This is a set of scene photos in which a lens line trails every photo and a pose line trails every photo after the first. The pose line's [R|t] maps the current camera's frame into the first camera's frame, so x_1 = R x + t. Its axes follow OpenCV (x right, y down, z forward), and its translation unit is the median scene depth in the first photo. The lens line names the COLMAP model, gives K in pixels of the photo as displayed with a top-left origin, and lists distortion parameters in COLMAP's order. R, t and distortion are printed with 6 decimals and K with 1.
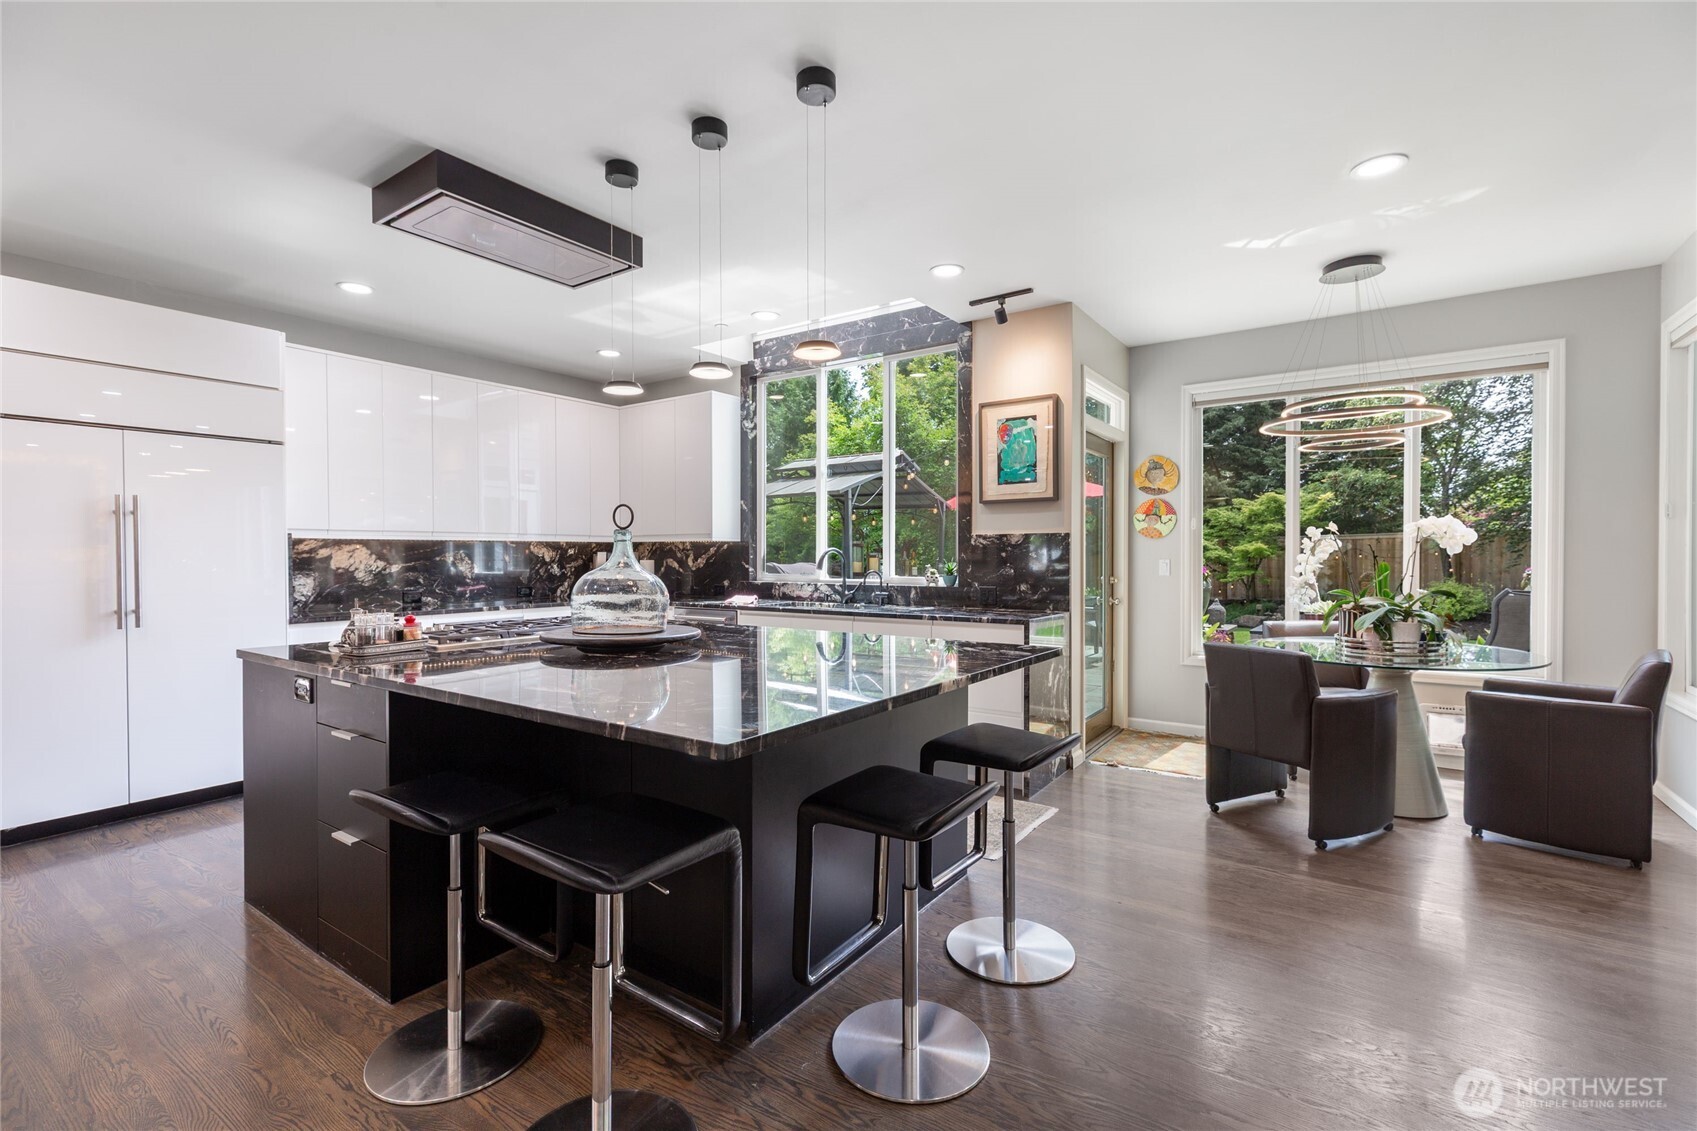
lens RADIAL K [[753.1, 0, 845.6], [0, 753.1, 563.8], [0, 0, 1]] dist [0.002026, 0.000758]
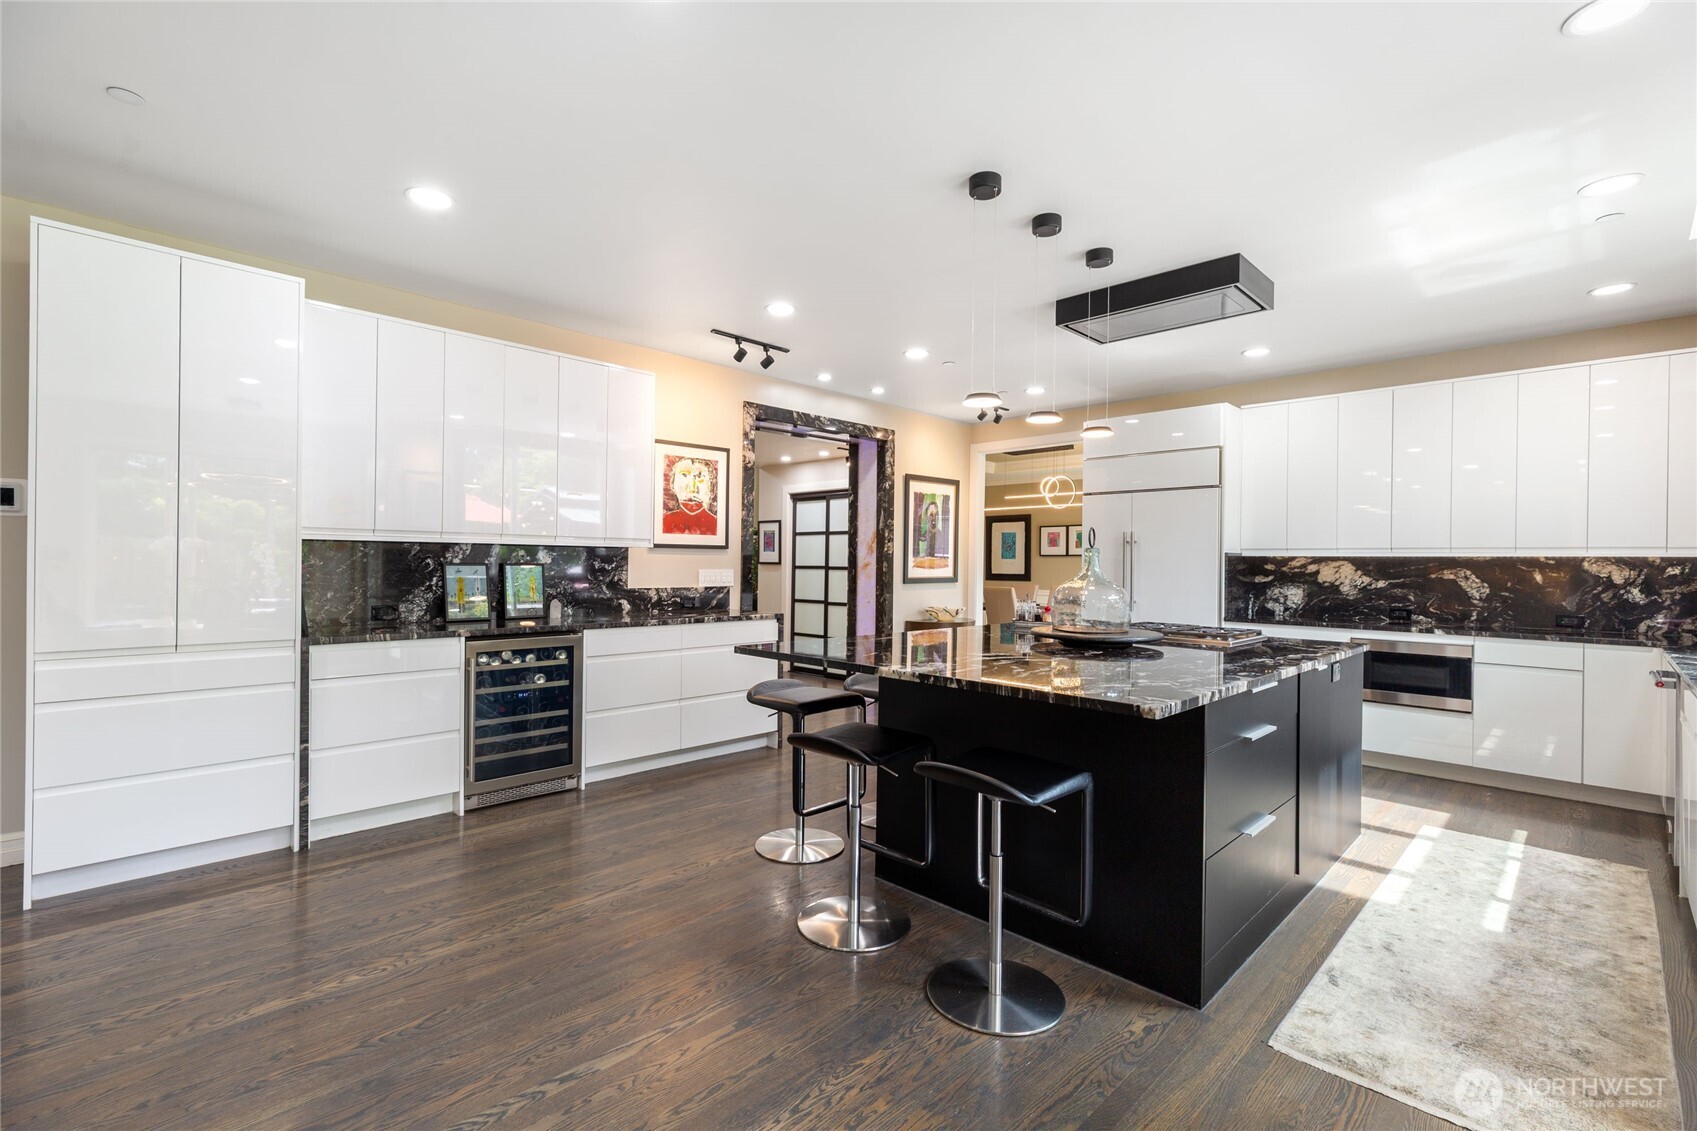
lens RADIAL K [[753.1, 0, 848.1], [0, 753.1, 562.0], [0, 0, 1]] dist [0.002026, 0.000758]
pose [[-0.174103, -0.000376, -0.984727, 0.592270], [-0.025406, 0.999669, 0.004110, -0.010888], [0.984400, 0.025733, -0.174055, 0.495450]]
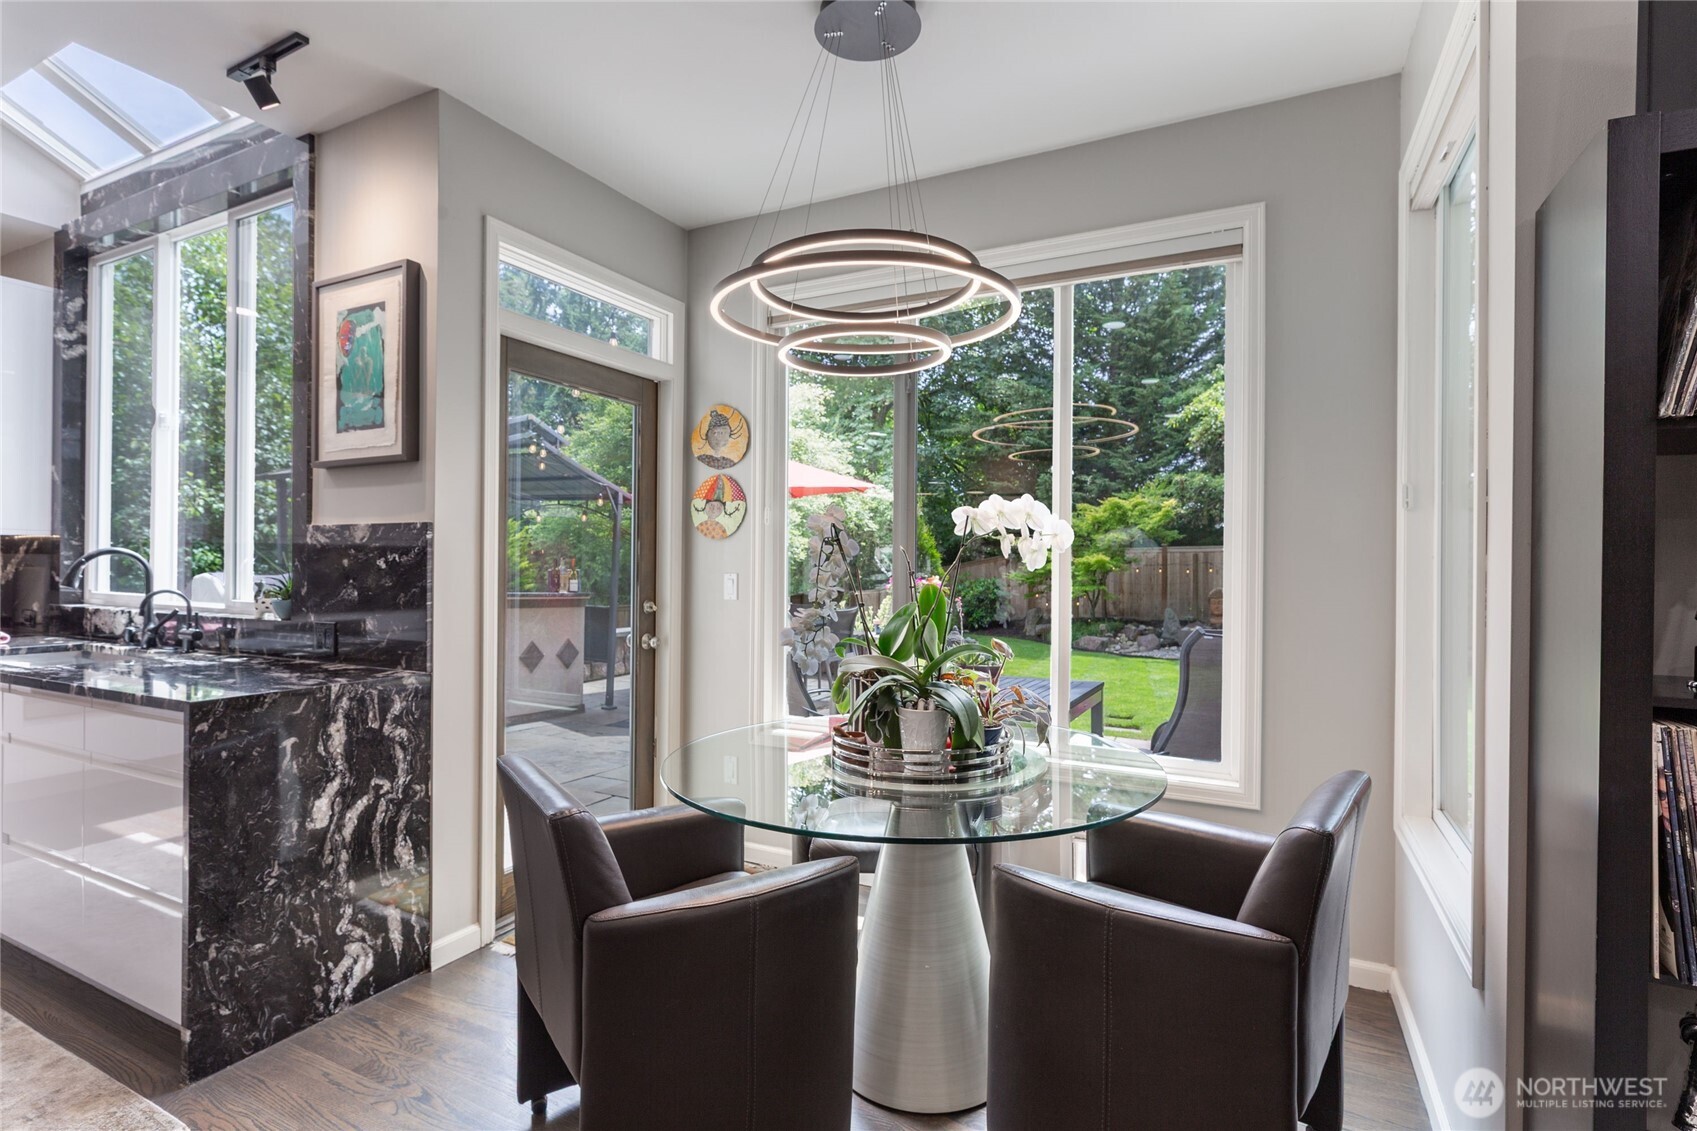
lens RADIAL K [[819.5, 0, 848.3], [0, 819.5, 563.4], [0, 0, 1]] dist [0.001501, 0.000063]
pose [[0.990154, 0.010511, 0.139584, 0.381264], [-0.008708, 0.999871, -0.013528, -0.005388], [-0.139709, 0.012180, 0.990118, 0.292265]]
